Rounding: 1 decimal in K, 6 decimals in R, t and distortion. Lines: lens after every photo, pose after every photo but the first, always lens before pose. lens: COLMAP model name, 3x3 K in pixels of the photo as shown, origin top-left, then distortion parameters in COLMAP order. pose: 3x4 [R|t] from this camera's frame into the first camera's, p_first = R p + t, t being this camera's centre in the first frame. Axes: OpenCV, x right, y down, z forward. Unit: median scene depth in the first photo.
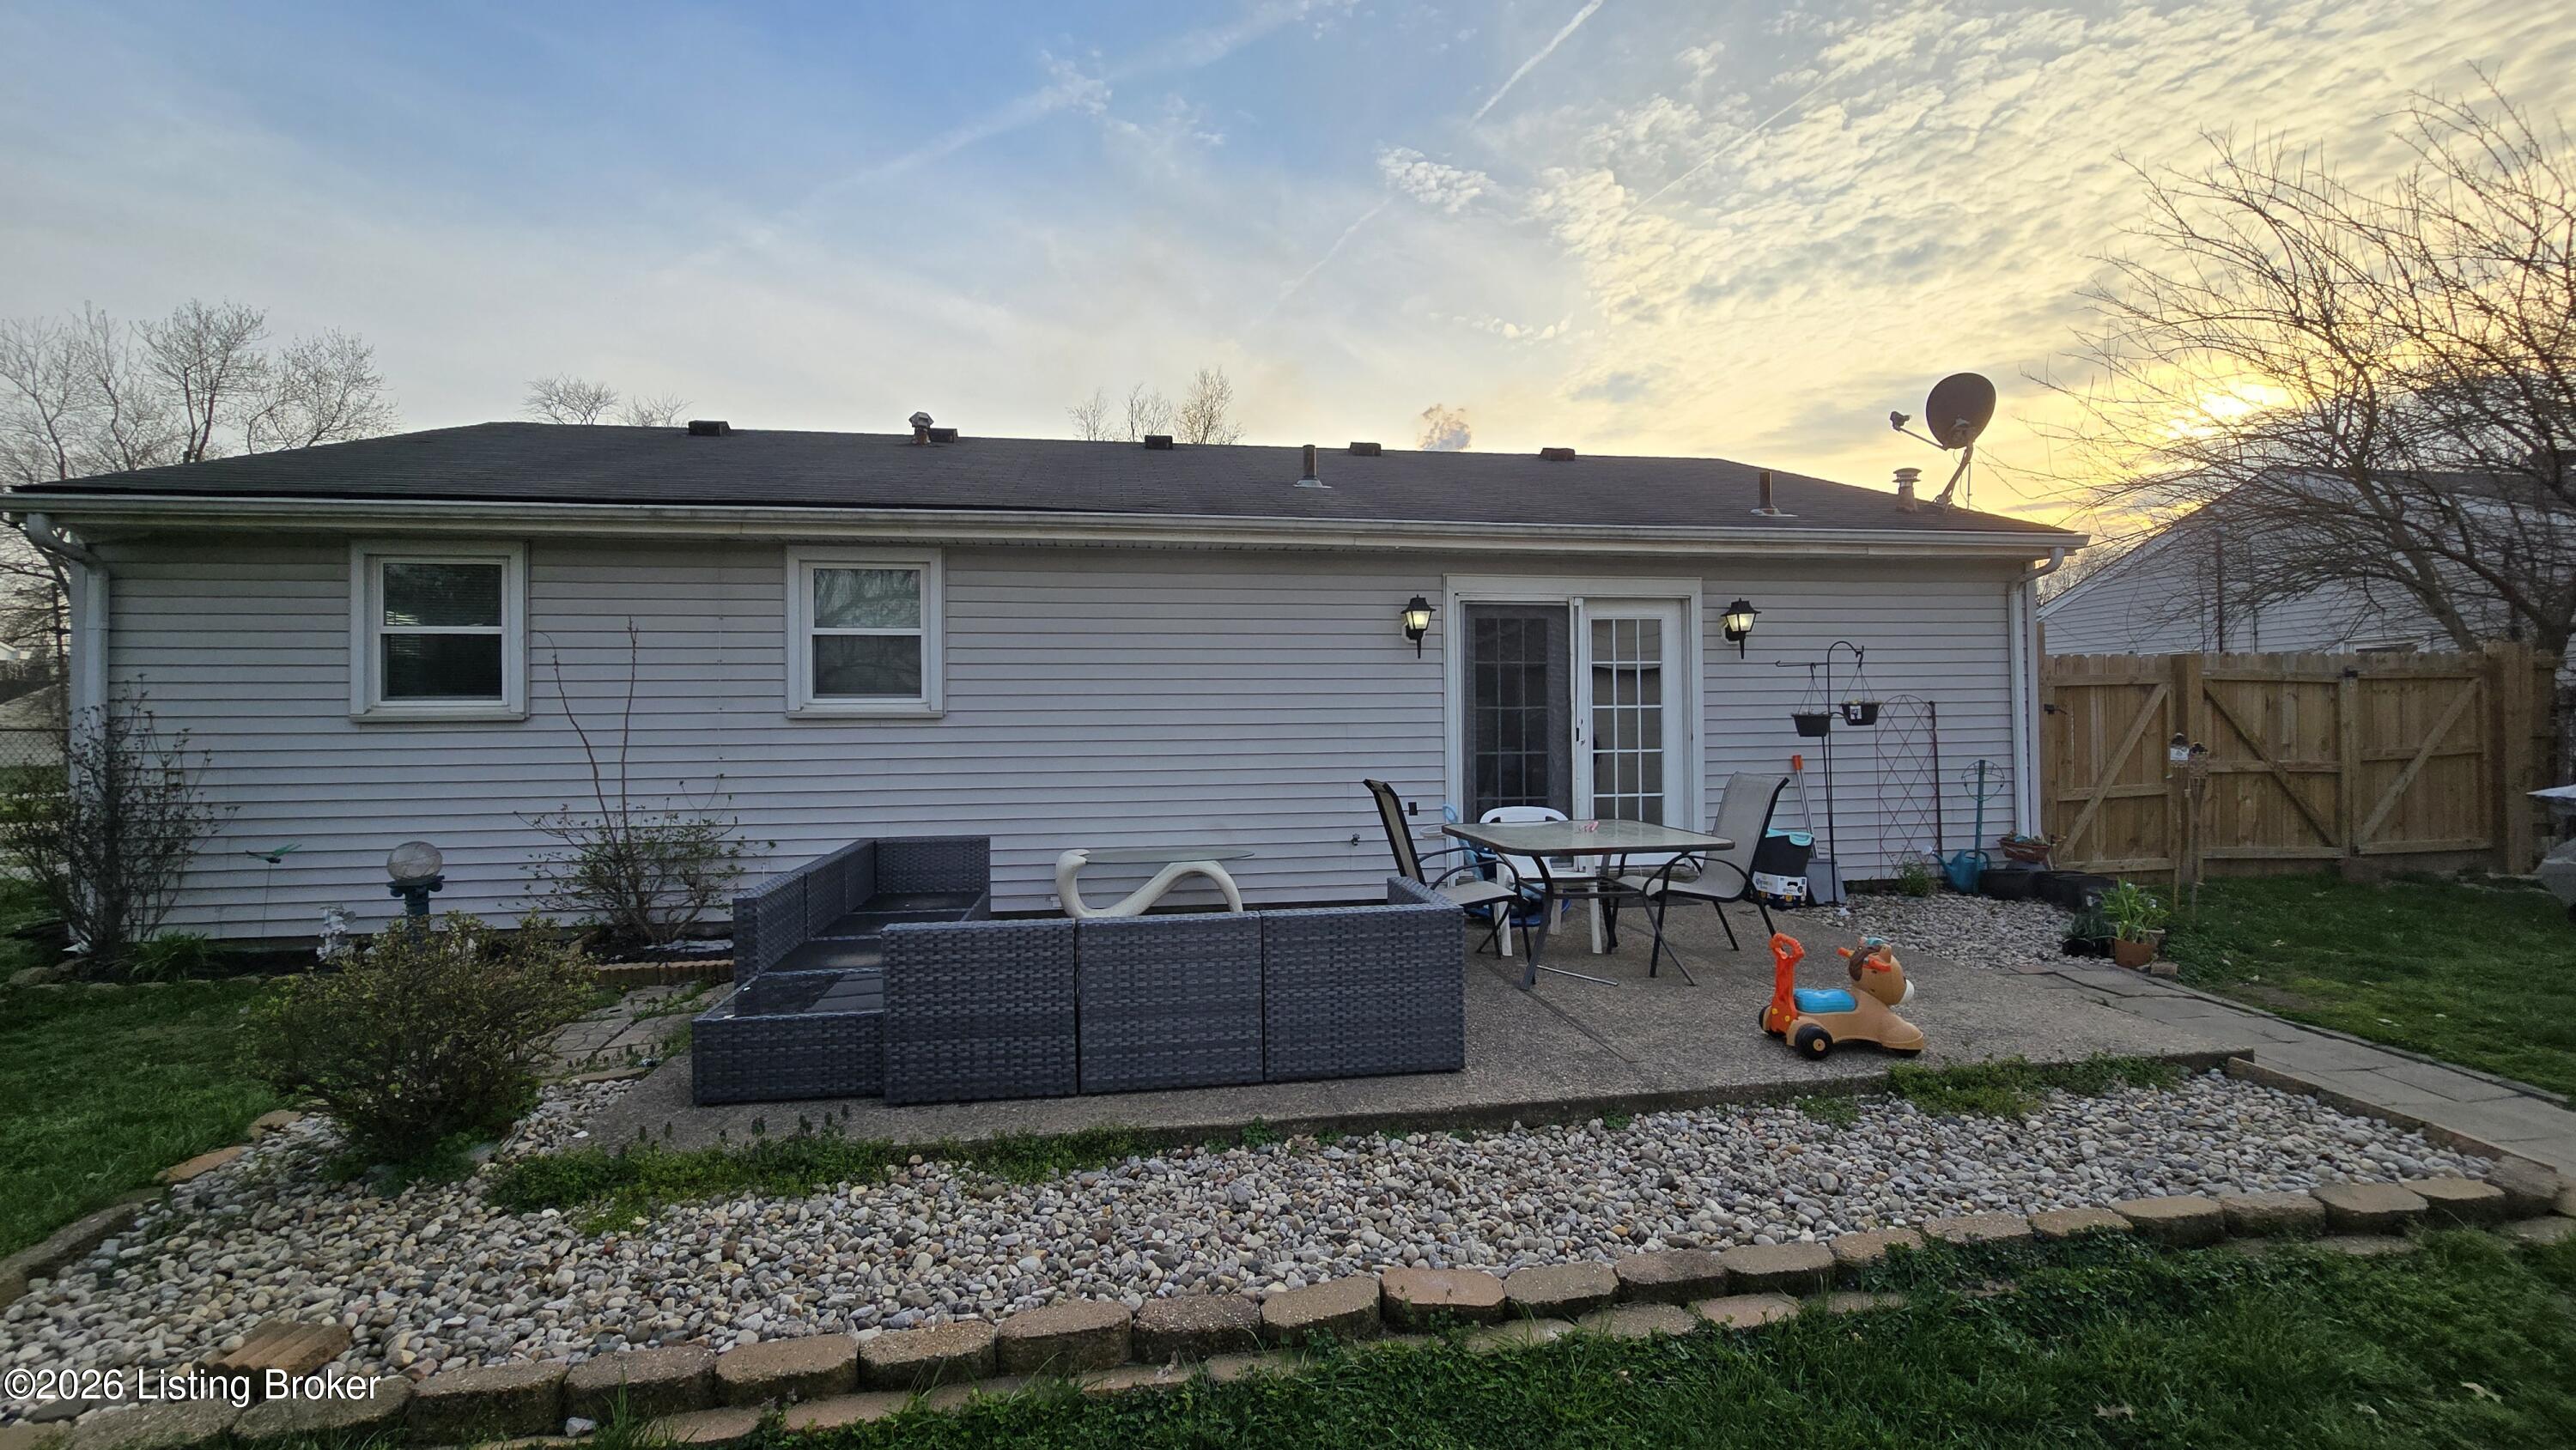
lens RADIAL K [[1051.2, 0, 1282.8], [0, 1051.2, 723.8], [0, 0, 1]] dist [-0.000107, -0.000056]
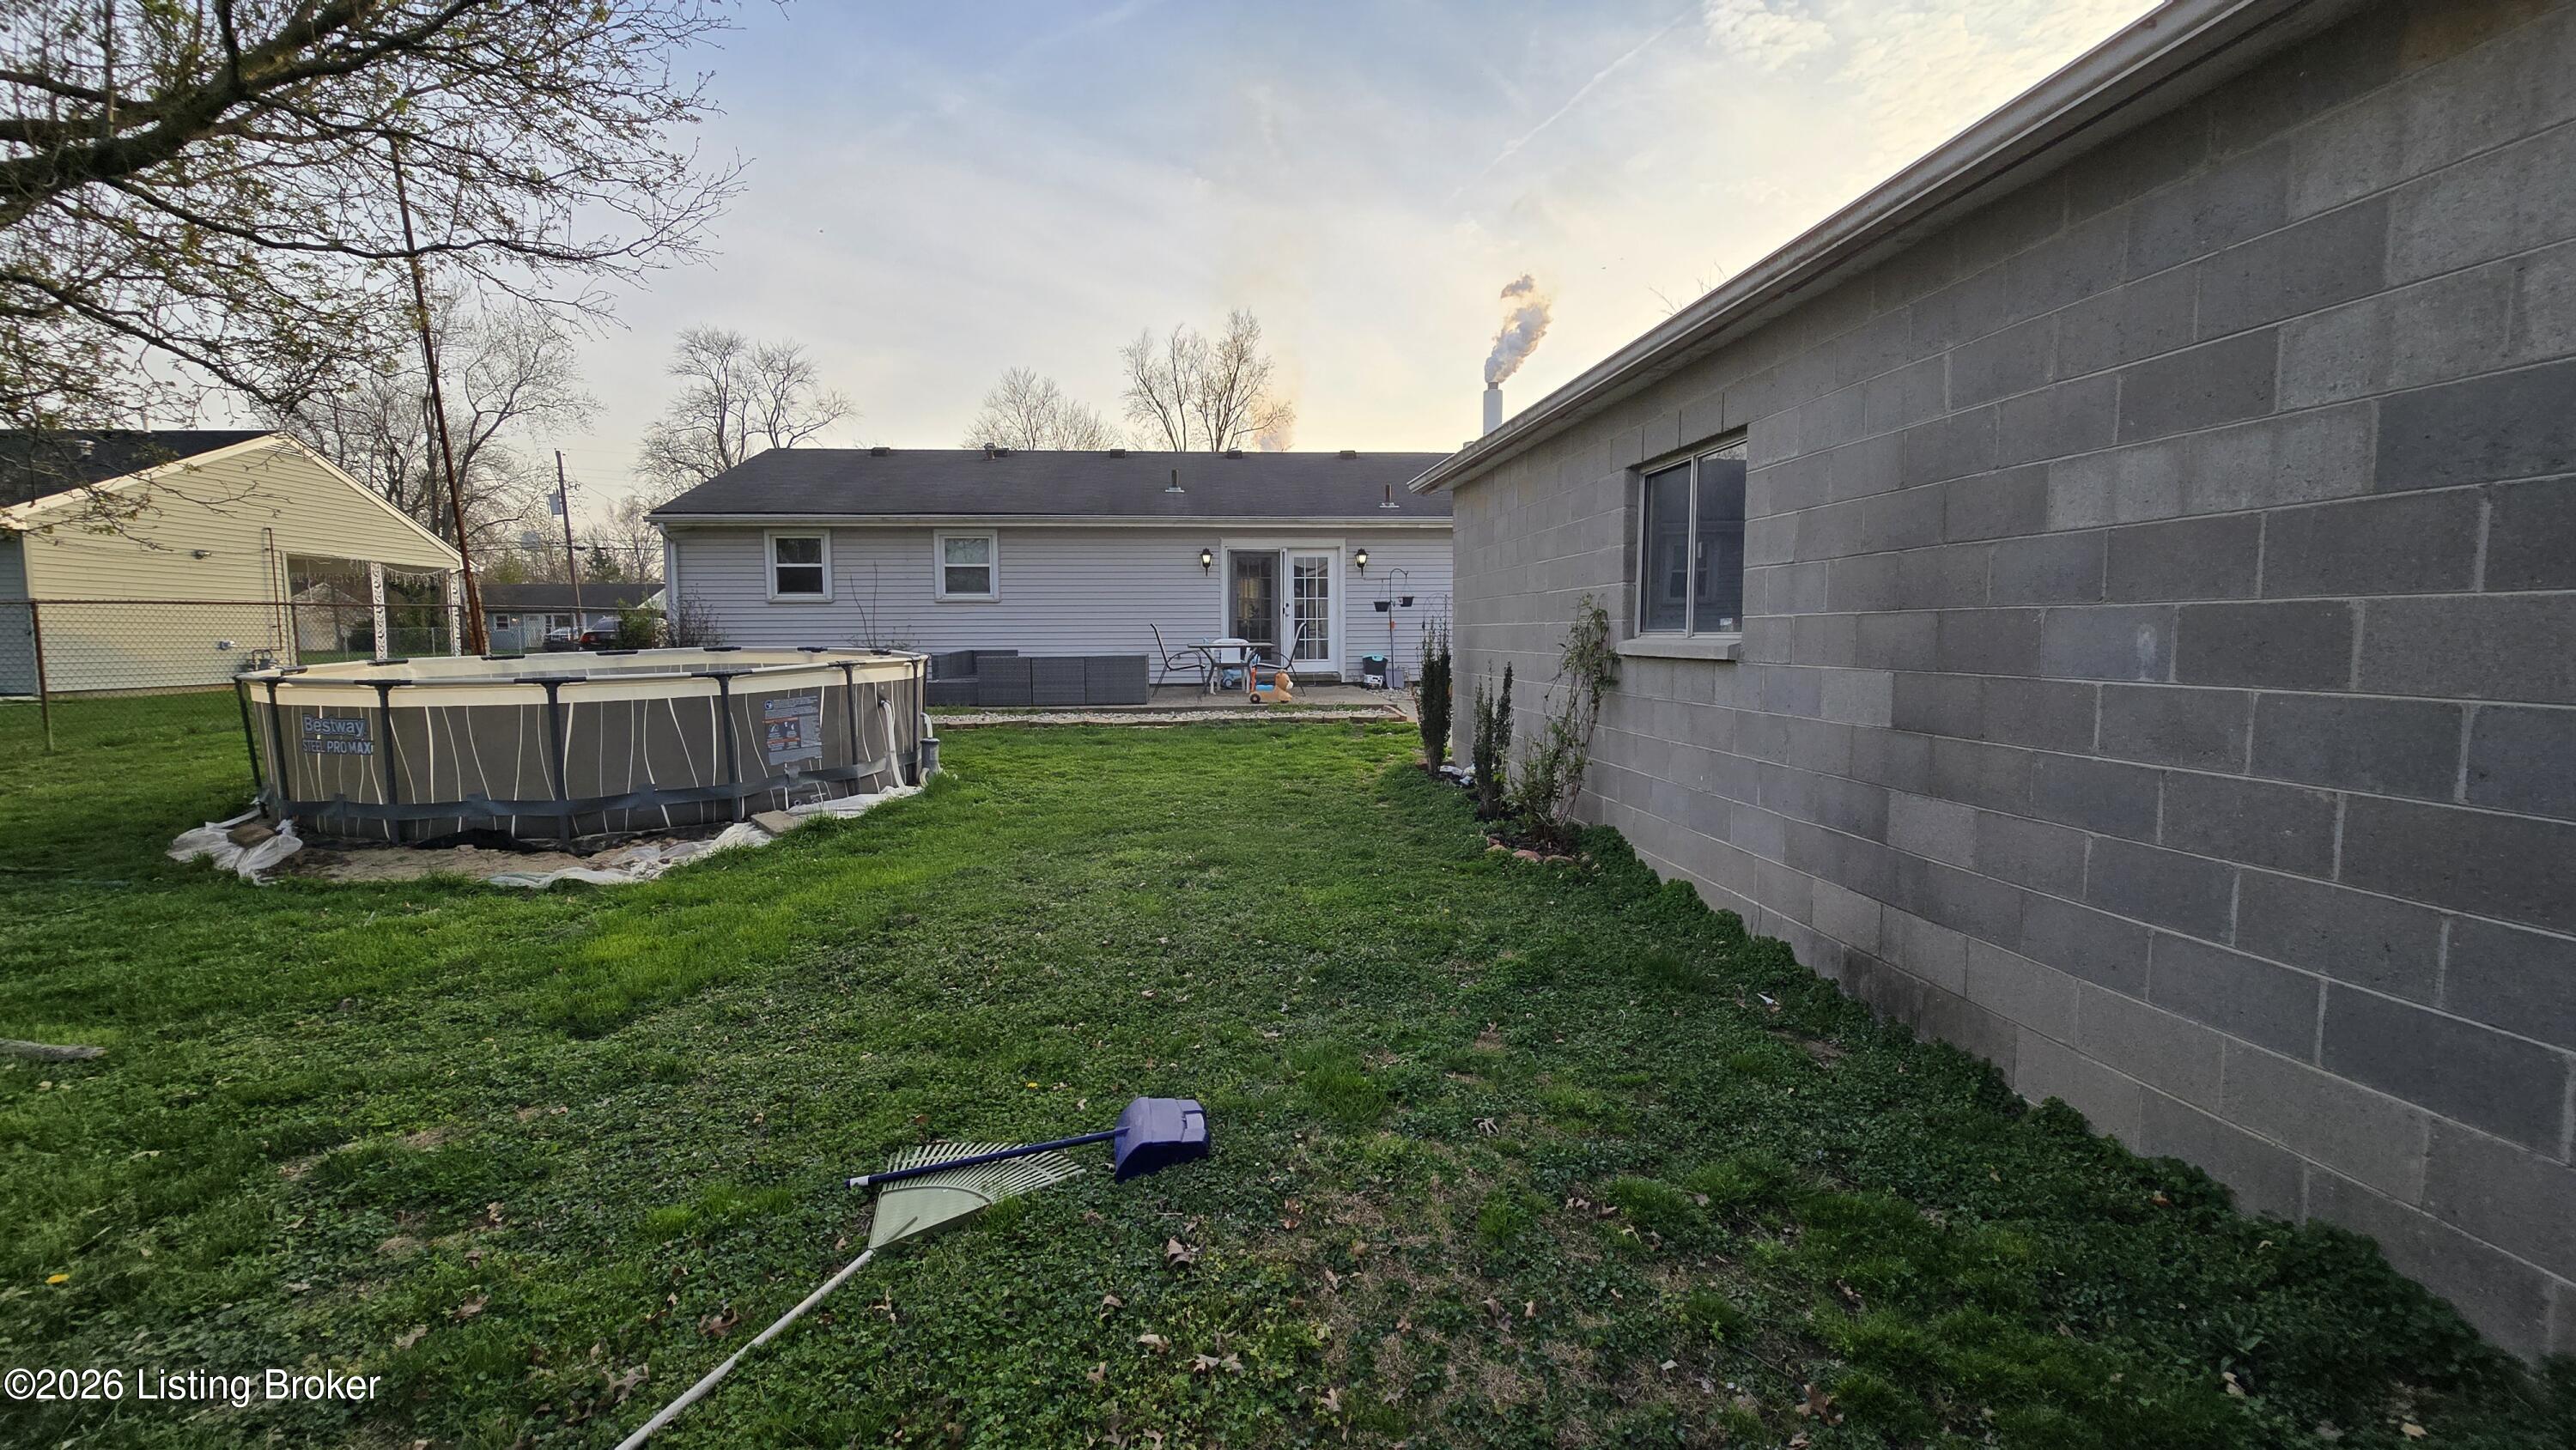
lens RADIAL K [[1051.2, 0, 1287.4], [0, 1051.2, 720.5], [0, 0, 1]] dist [-0.000107, -0.000056]
pose [[0.997520, 0.010611, -0.069580, 0.450454], [-0.004279, 0.995885, 0.090525, 0.039619], [0.070254, -0.090003, 0.993461, -1.220010]]
